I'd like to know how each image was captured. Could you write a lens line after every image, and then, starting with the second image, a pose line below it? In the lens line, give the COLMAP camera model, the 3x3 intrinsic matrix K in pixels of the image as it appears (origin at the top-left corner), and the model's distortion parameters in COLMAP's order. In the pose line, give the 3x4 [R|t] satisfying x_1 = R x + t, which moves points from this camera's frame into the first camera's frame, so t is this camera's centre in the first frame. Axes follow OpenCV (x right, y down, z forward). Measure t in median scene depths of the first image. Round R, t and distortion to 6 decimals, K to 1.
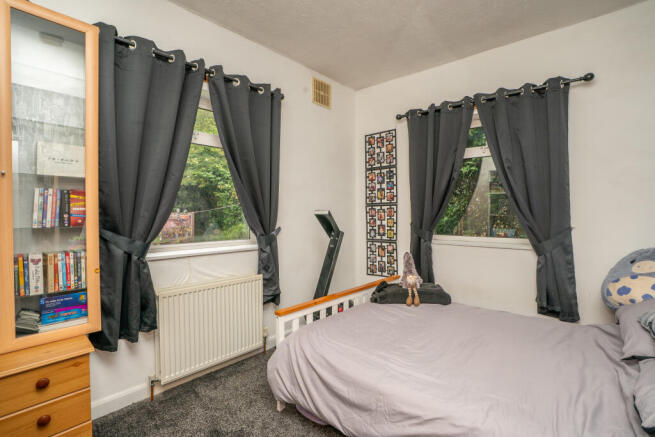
lens RADIAL K [[316.0, 0, 324.6], [0, 316.0, 216.4], [0, 0, 1]] dist [0.000547, 0.000266]
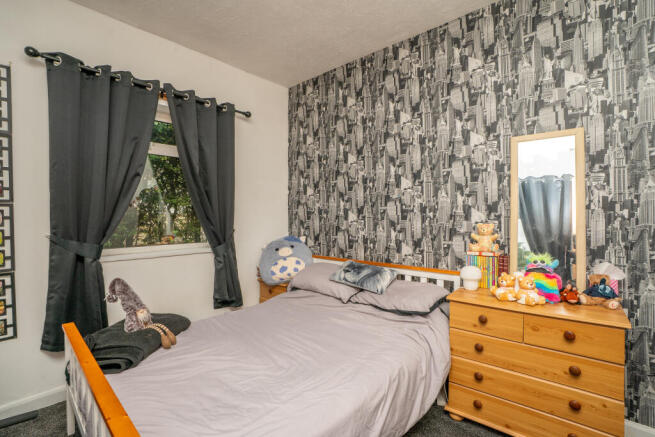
lens RADIAL K [[316.0, 0, 324.6], [0, 316.0, 216.4], [0, 0, 1]] dist [0.000547, 0.000266]
pose [[0.015282, -0.002030, 0.999881, -0.420110], [0.016375, 0.999864, 0.001780, -0.011557], [-0.999749, 0.016346, 0.015313, 0.591206]]
